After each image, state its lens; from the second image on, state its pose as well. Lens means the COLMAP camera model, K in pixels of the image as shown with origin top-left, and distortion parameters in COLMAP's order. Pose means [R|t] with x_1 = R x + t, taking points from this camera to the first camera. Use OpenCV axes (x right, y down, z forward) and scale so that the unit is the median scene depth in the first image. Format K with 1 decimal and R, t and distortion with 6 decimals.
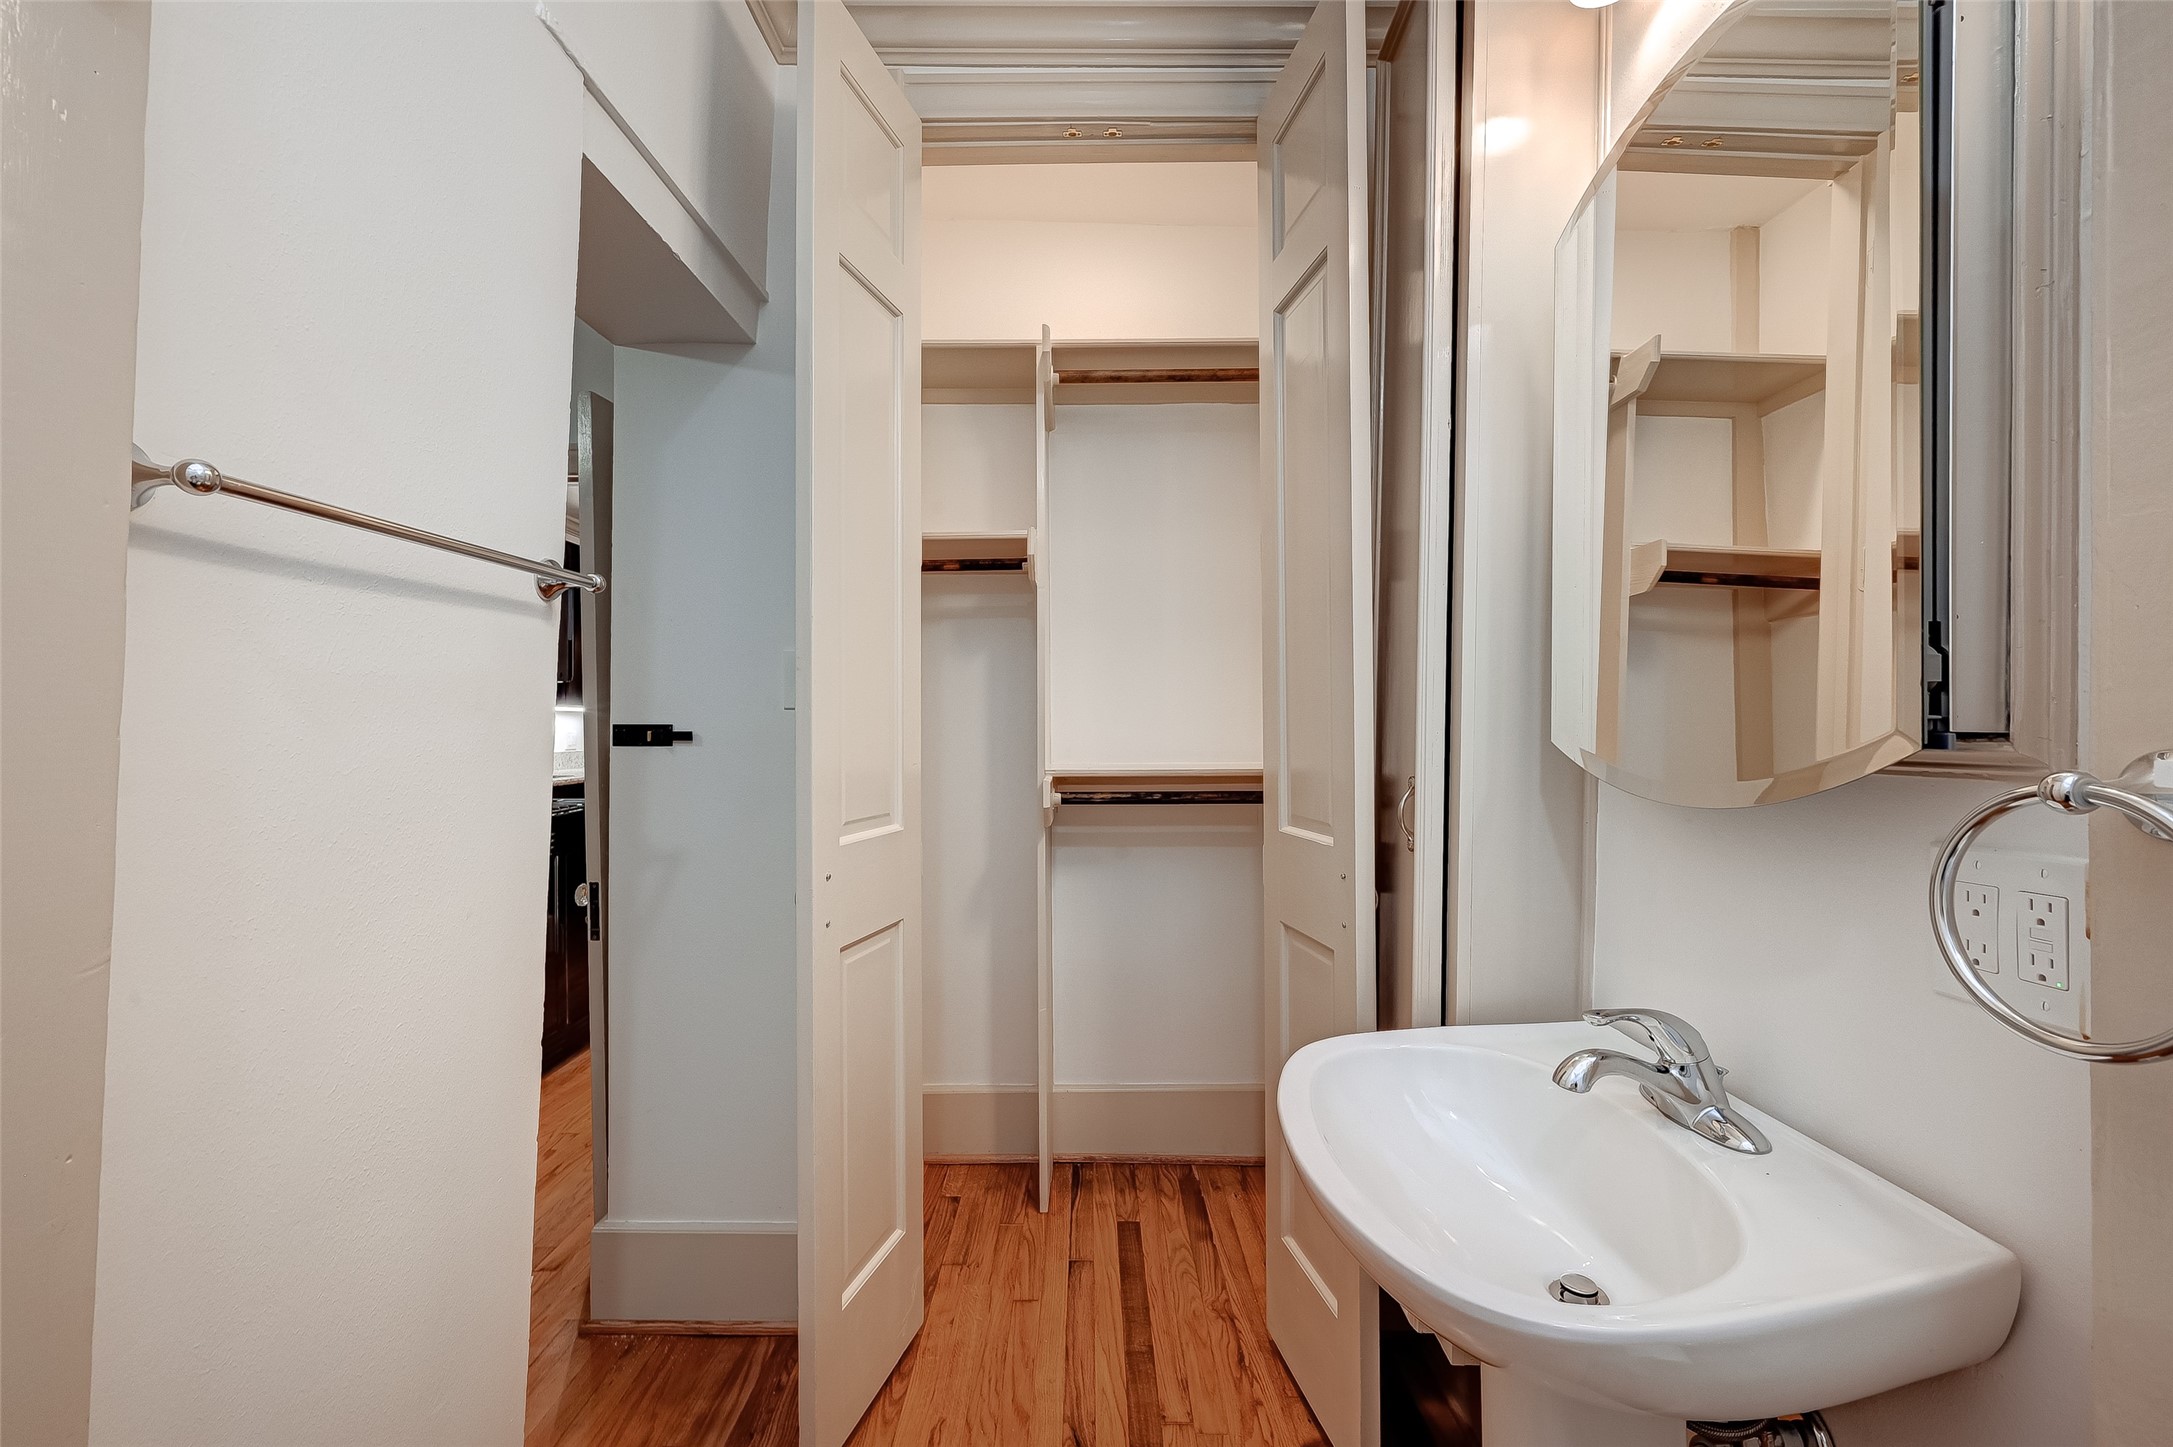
lens RADIAL K [[863.3, 0, 1095.7], [0, 863.3, 725.6], [0, 0, 1]] dist [-0.001159, -0.001828]
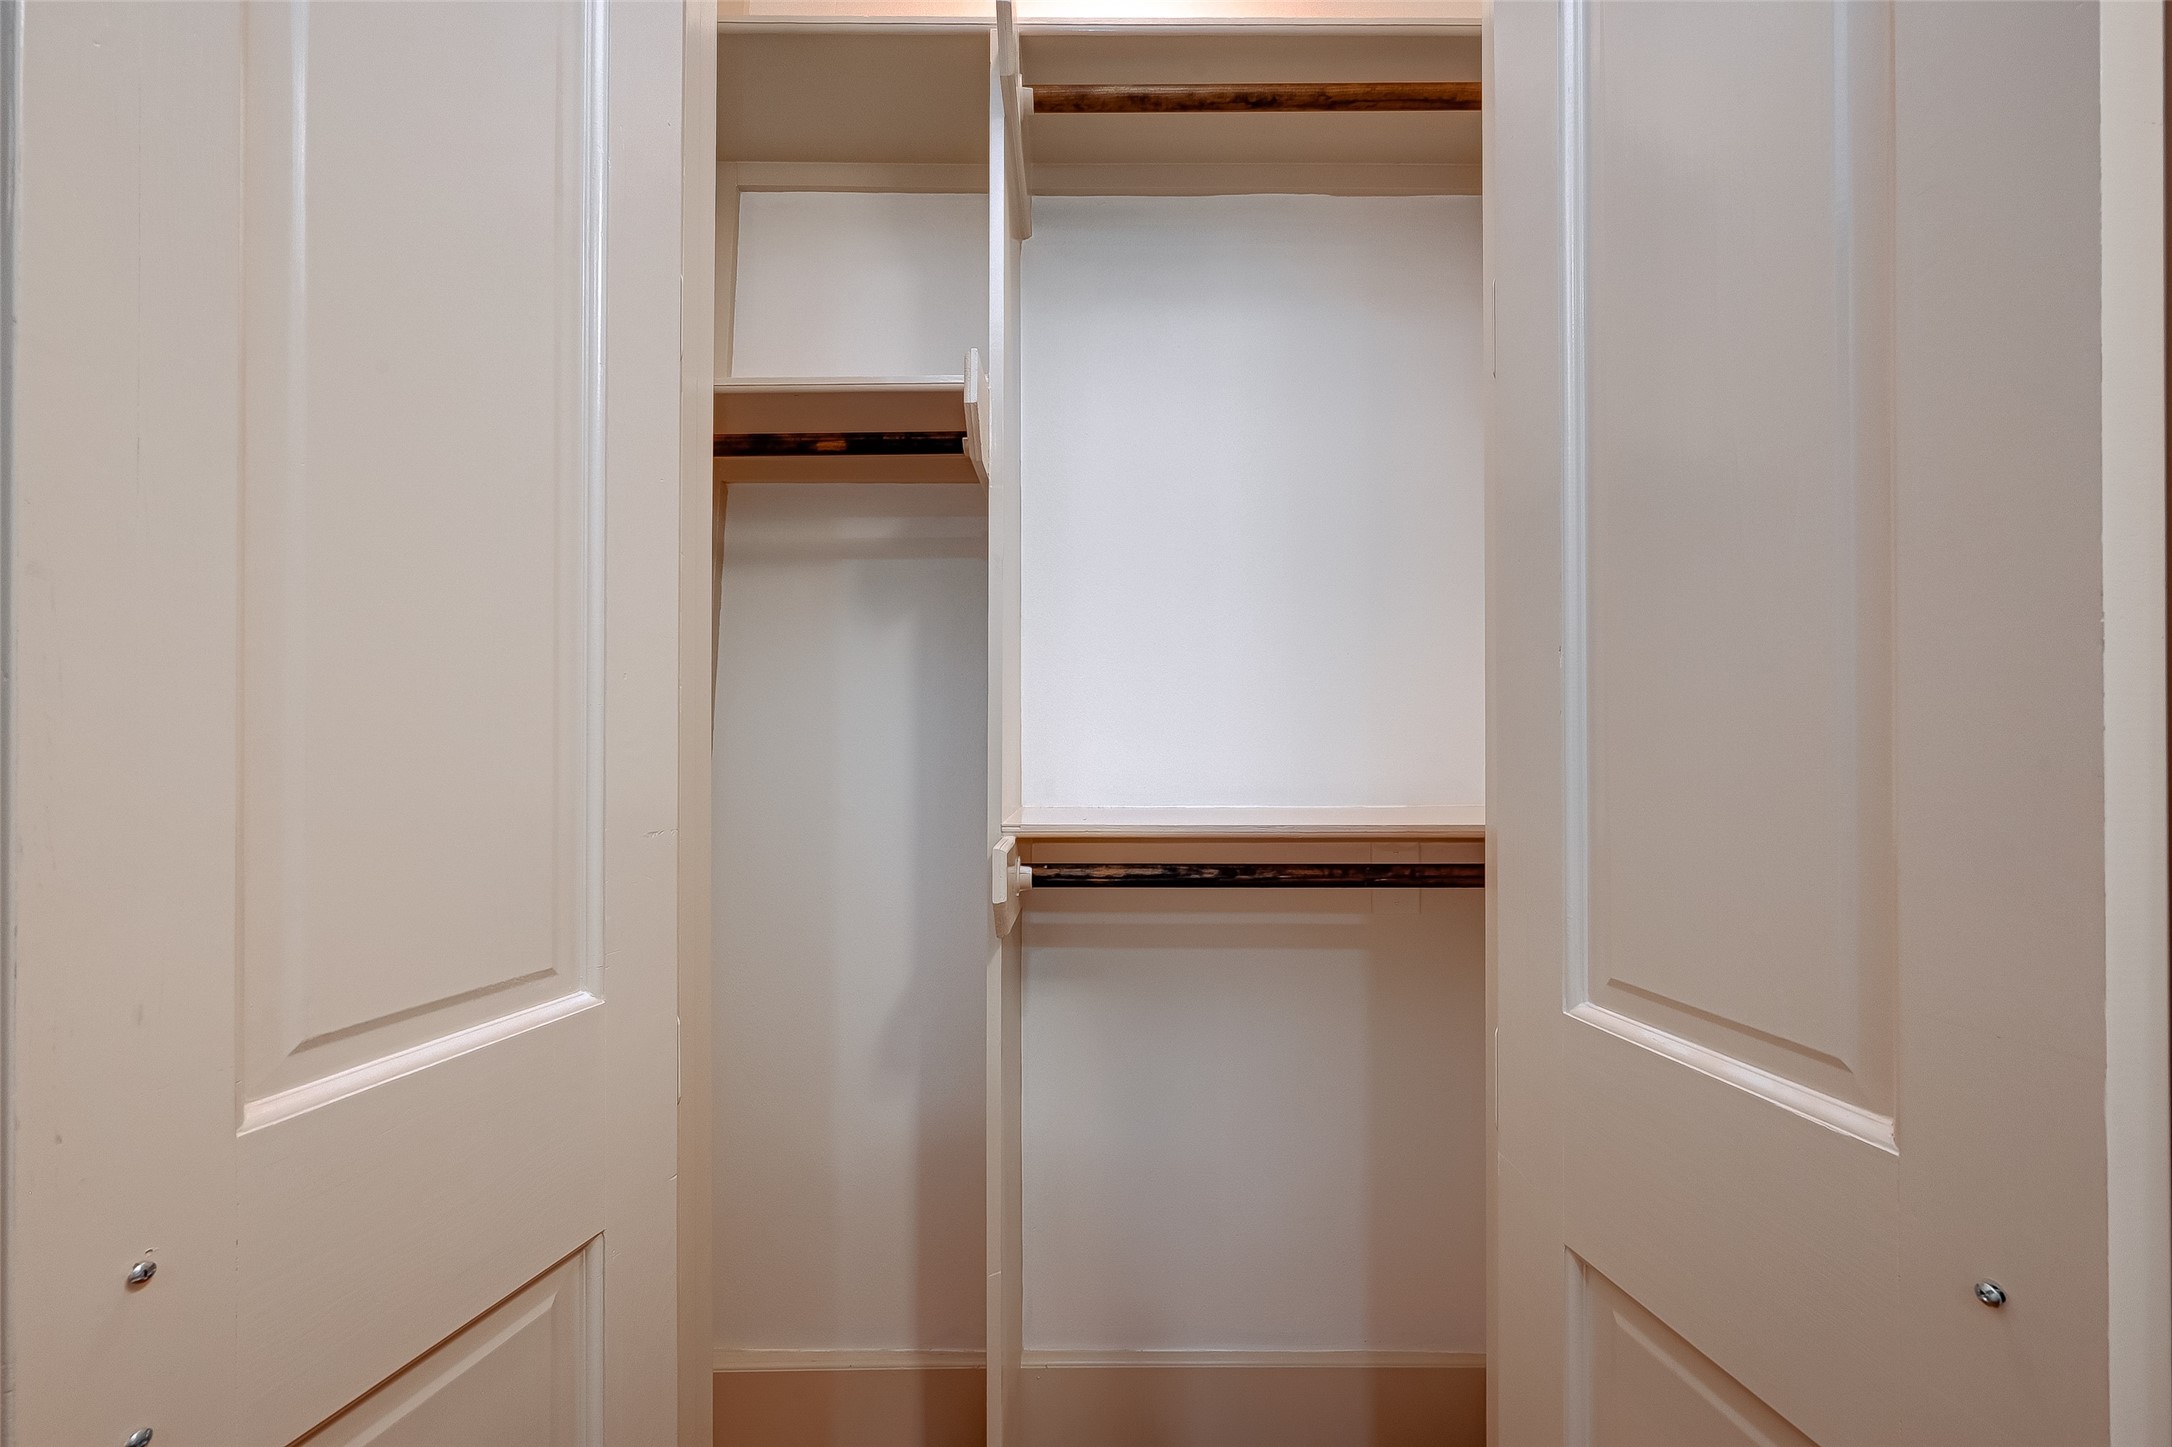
lens RADIAL K [[863.0, 0, 1086.3], [0, 863.0, 730.9], [0, 0, 1]] dist [-0.001159, -0.001828]
pose [[0.999868, 0.004948, -0.015478, 0.001415], [-0.005082, 0.999950, -0.008605, -0.001779], [0.015435, 0.008682, 0.999843, 0.462400]]
